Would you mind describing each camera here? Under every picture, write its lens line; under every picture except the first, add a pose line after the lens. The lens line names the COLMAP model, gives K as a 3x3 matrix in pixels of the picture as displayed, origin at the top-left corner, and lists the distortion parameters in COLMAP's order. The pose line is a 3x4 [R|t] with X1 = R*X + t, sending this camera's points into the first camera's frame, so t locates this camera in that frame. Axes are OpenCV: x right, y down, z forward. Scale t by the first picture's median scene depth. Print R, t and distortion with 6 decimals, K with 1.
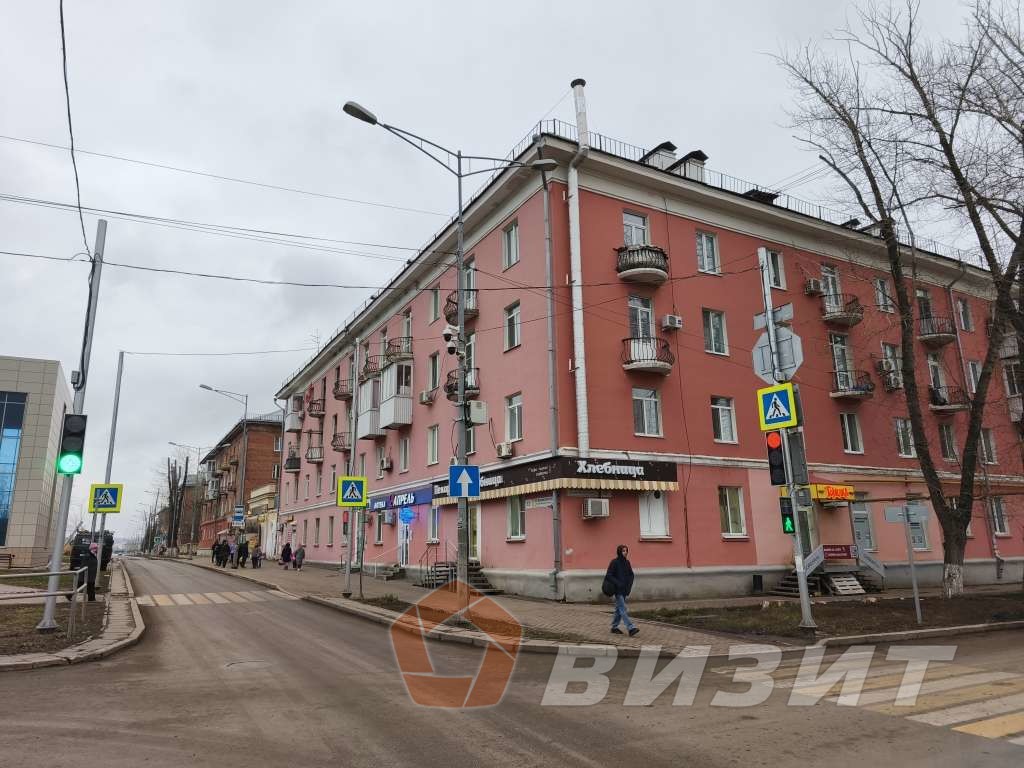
lens RADIAL K [[681.9, 0, 511.7], [0, 681.9, 383.4], [0, 0, 1]] dist [0.065103, -0.040543]
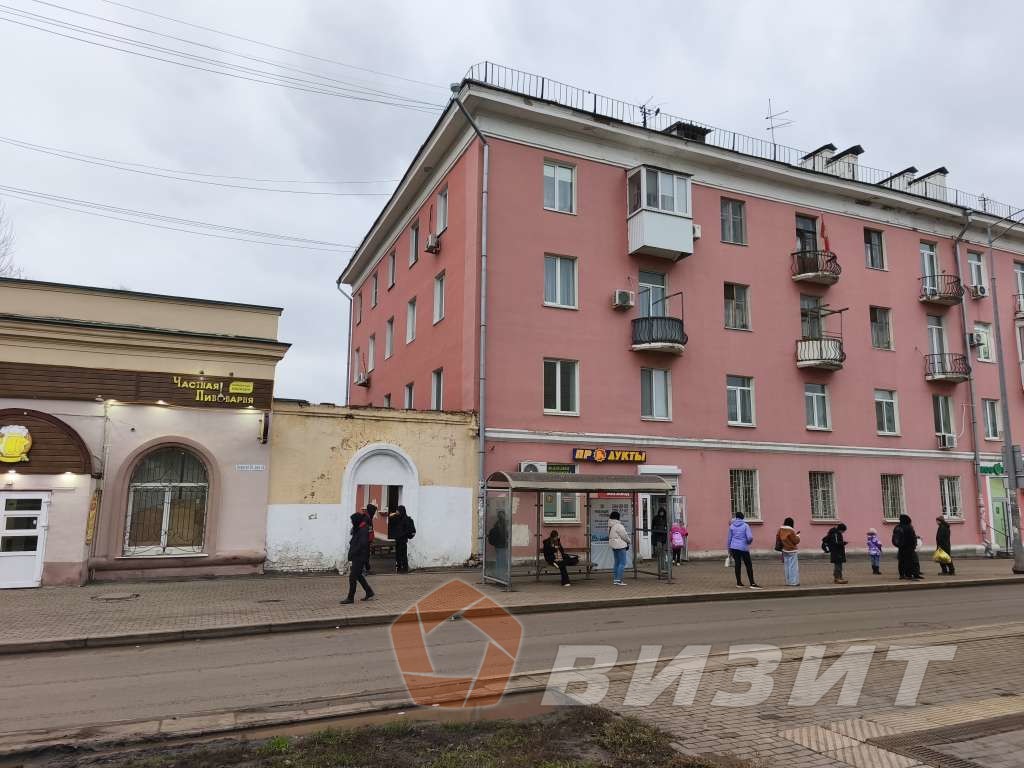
lens RADIAL K [[681.9, 0, 514.8], [0, 681.9, 376.4], [0, 0, 1]] dist [0.065103, -0.040543]
pose [[0.995370, -0.017916, -0.094429, 0.168889], [0.018373, 0.999823, 0.003973, 0.019827], [0.094342, -0.005689, 0.995524, 0.093840]]
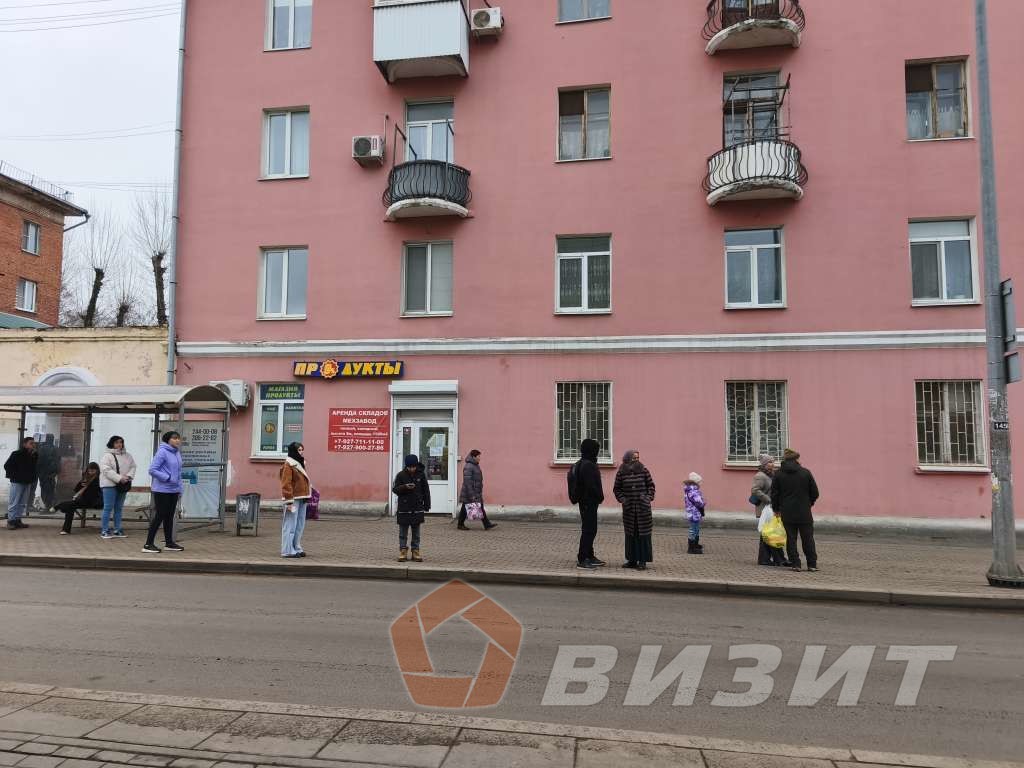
lens RADIAL K [[681.9, 0, 503.1], [0, 681.9, 378.7], [0, 0, 1]] dist [0.065103, -0.040543]
pose [[0.778947, -0.062861, -0.623931, 0.517736], [0.105137, 0.993971, 0.031116, 0.090609], [0.618213, -0.089836, 0.780860, 0.394679]]
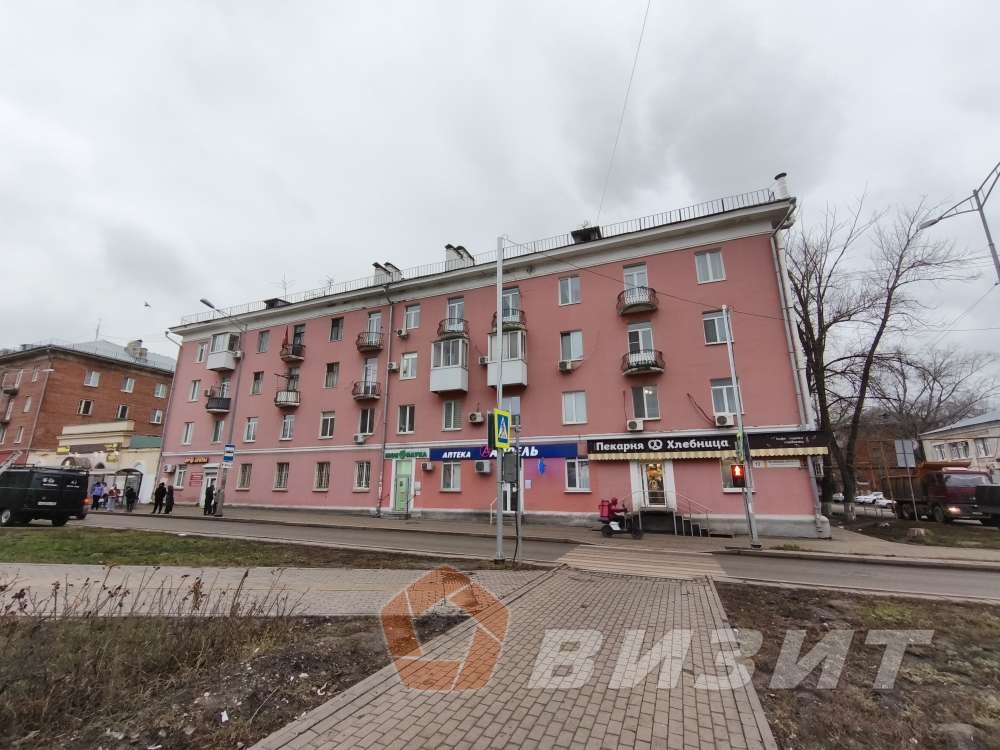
lens RADIAL K [[430.8, 0, 504.4], [0, 430.8, 367.4], [0, 0, 1]] dist [-0.001792, 0.001011]
pose [[0.612737, -0.212828, -0.761090, 1.232233], [0.138955, 0.977065, -0.161353, 0.129839], [0.777975, -0.006890, 0.628257, 0.596619]]
